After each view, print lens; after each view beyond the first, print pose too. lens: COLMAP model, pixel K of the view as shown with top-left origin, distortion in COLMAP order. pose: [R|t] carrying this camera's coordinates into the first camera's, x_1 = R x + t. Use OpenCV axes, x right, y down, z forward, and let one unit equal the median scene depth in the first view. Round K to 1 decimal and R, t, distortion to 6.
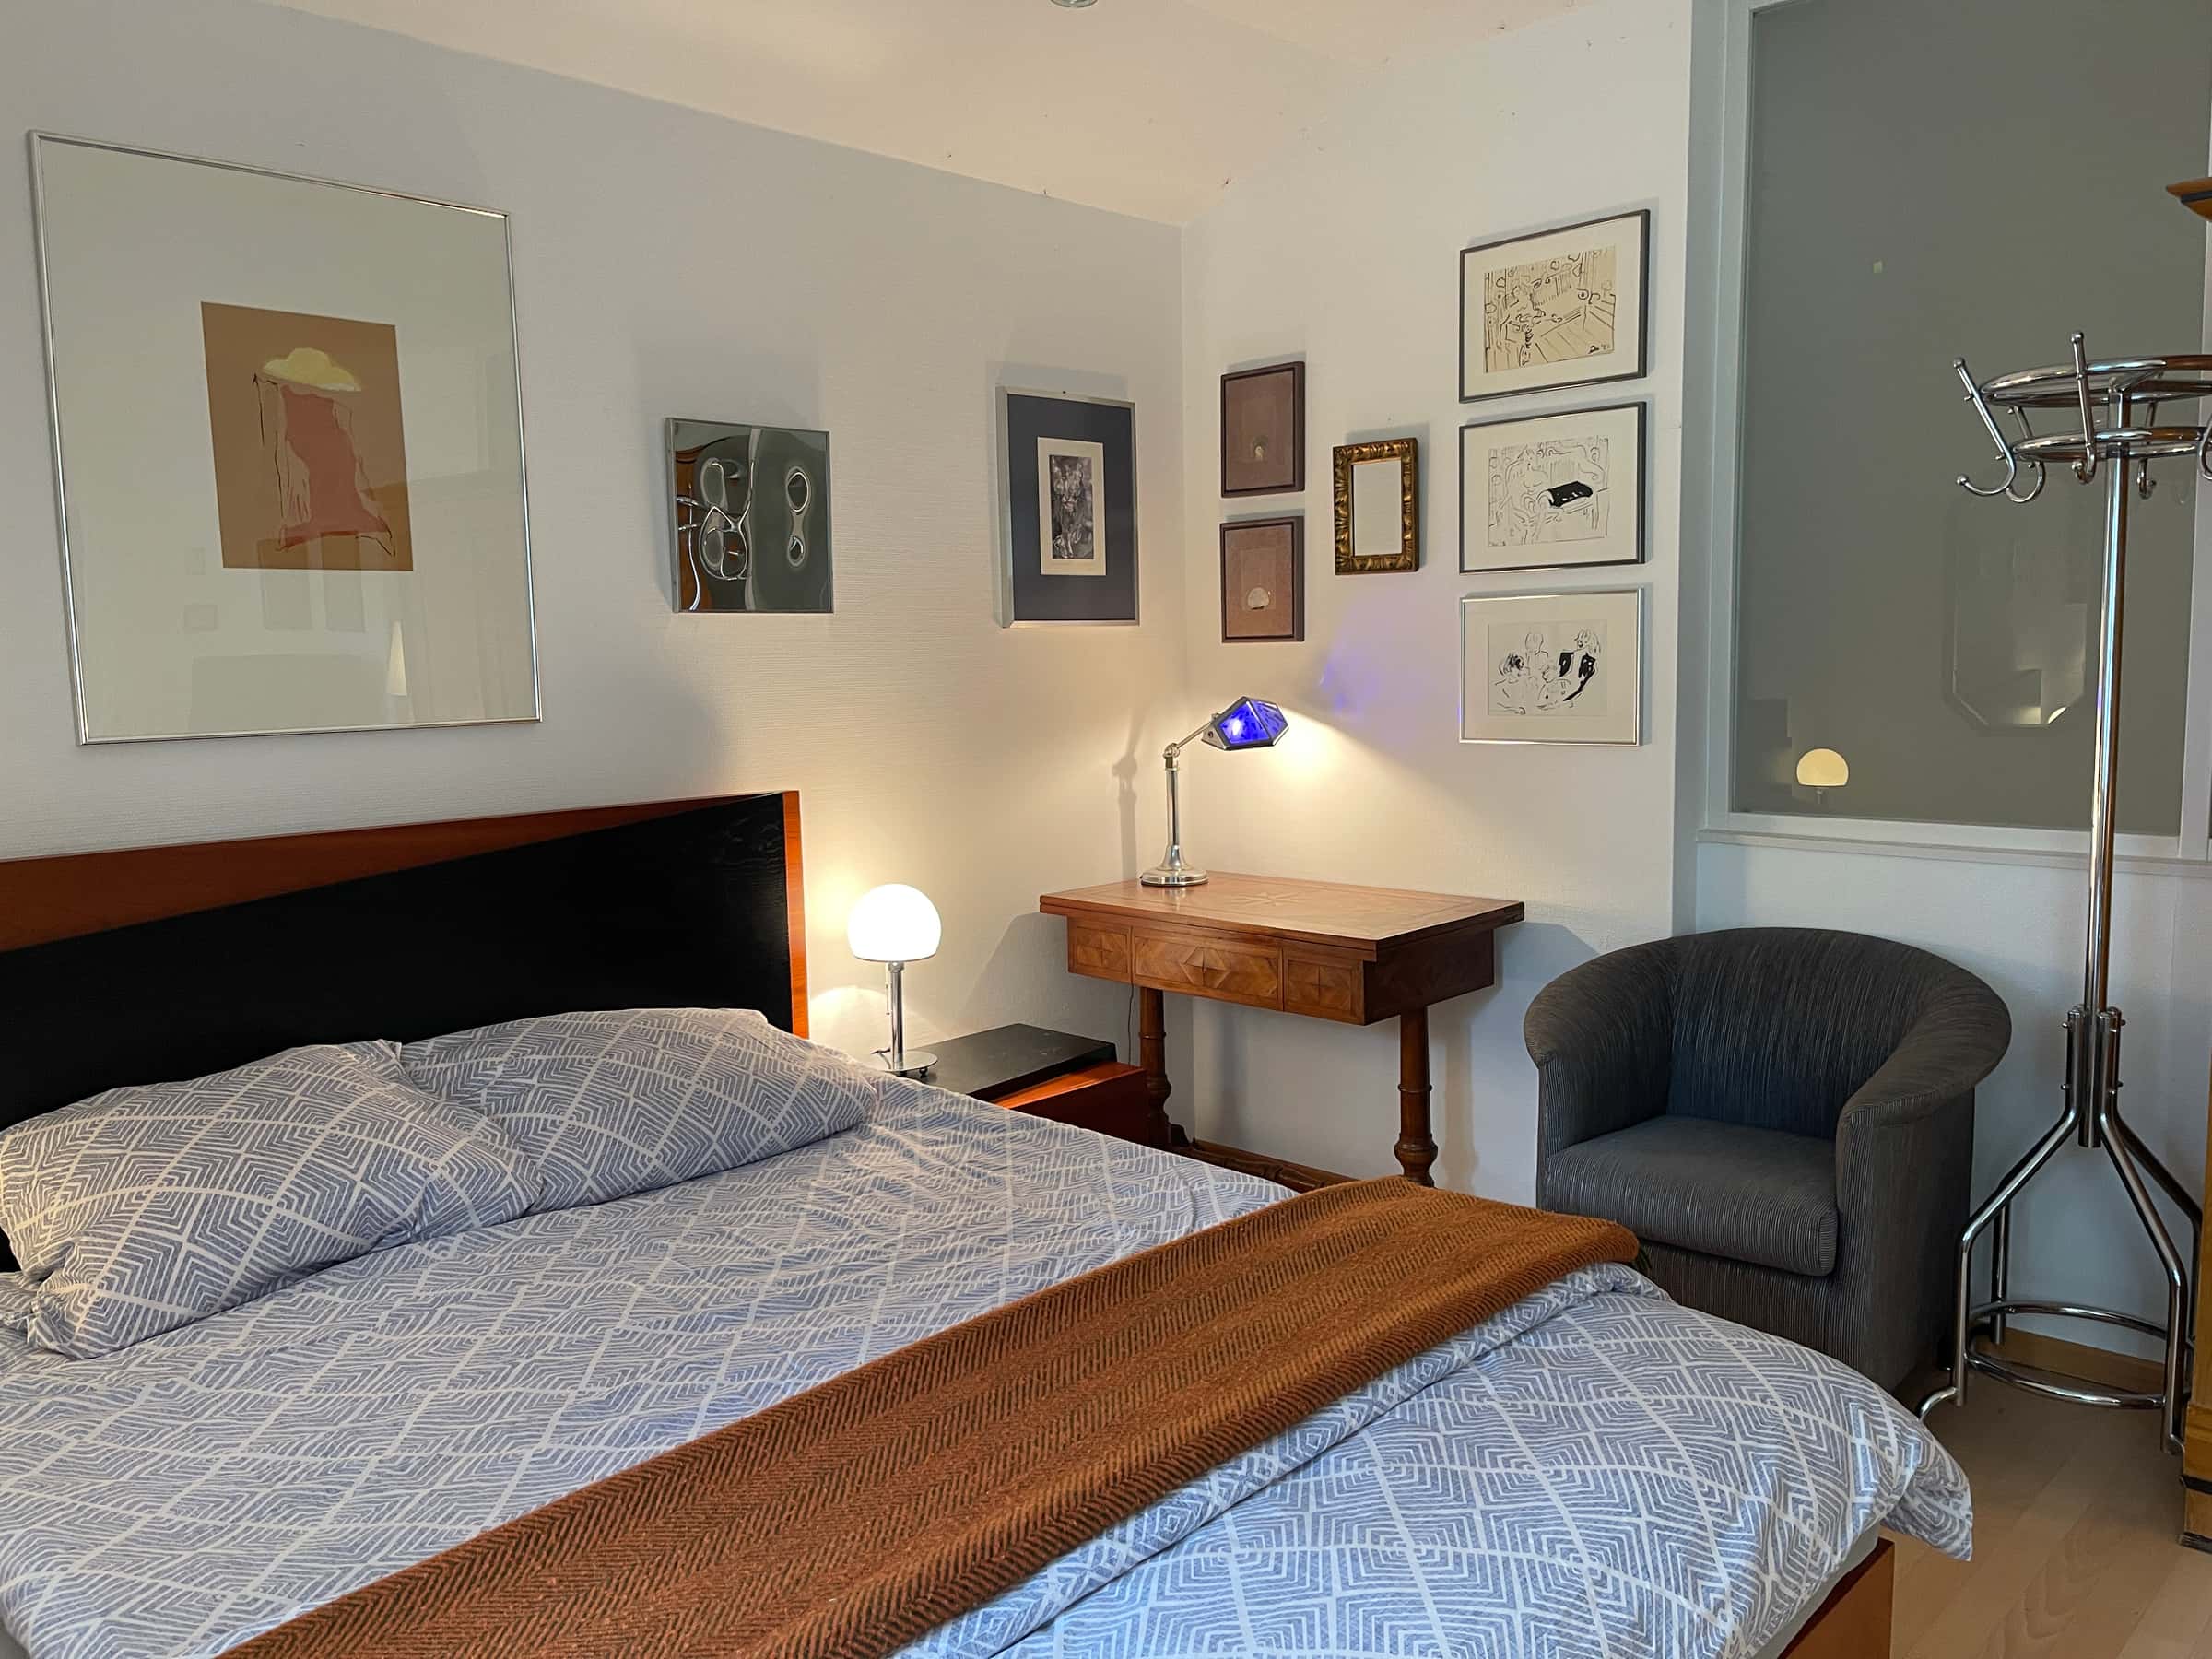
lens RADIAL K [[1649.5, 0, 1104.7], [0, 1649.5, 836.6], [0, 0, 1]] dist [0.021961, -0.005070]
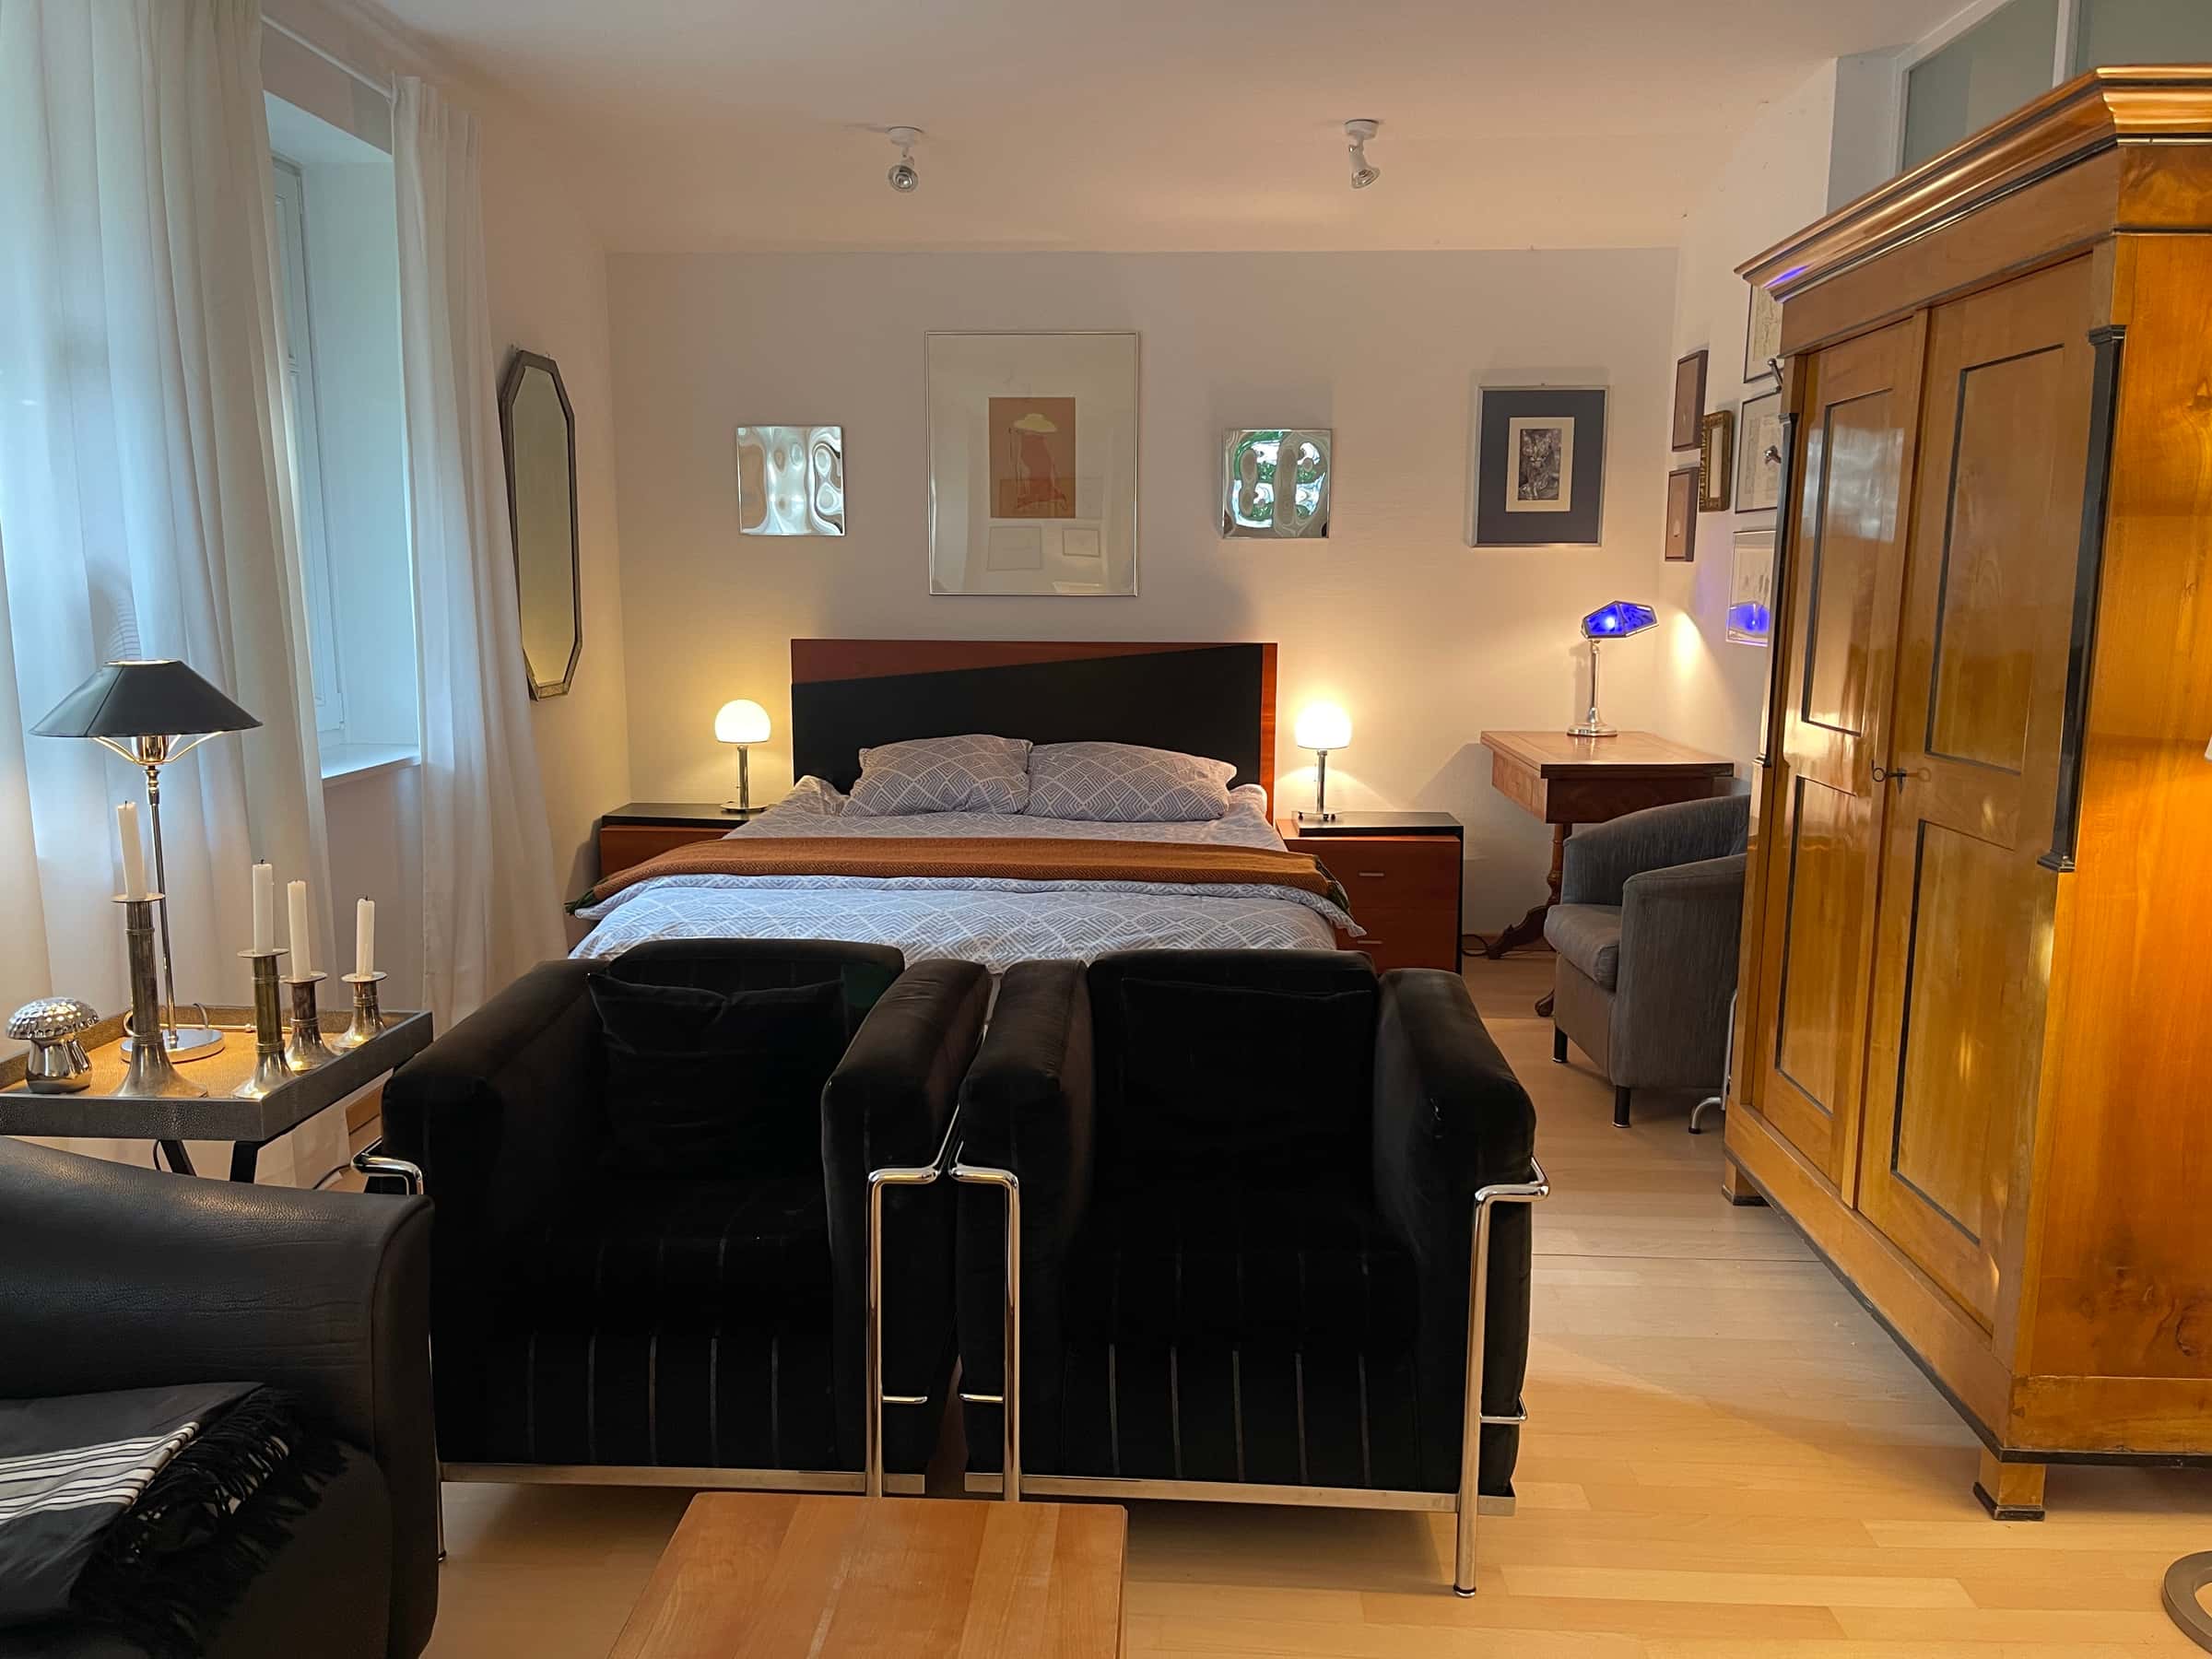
lens RADIAL K [[1649.5, 0, 1109.0], [0, 1649.5, 832.6], [0, 0, 1]] dist [0.021961, -0.005070]
pose [[0.674498, 0.143253, -0.724245, 0.833864], [-0.100205, 0.989680, 0.102433, 0.008473], [0.731445, 0.003482, 0.681892, -0.261191]]
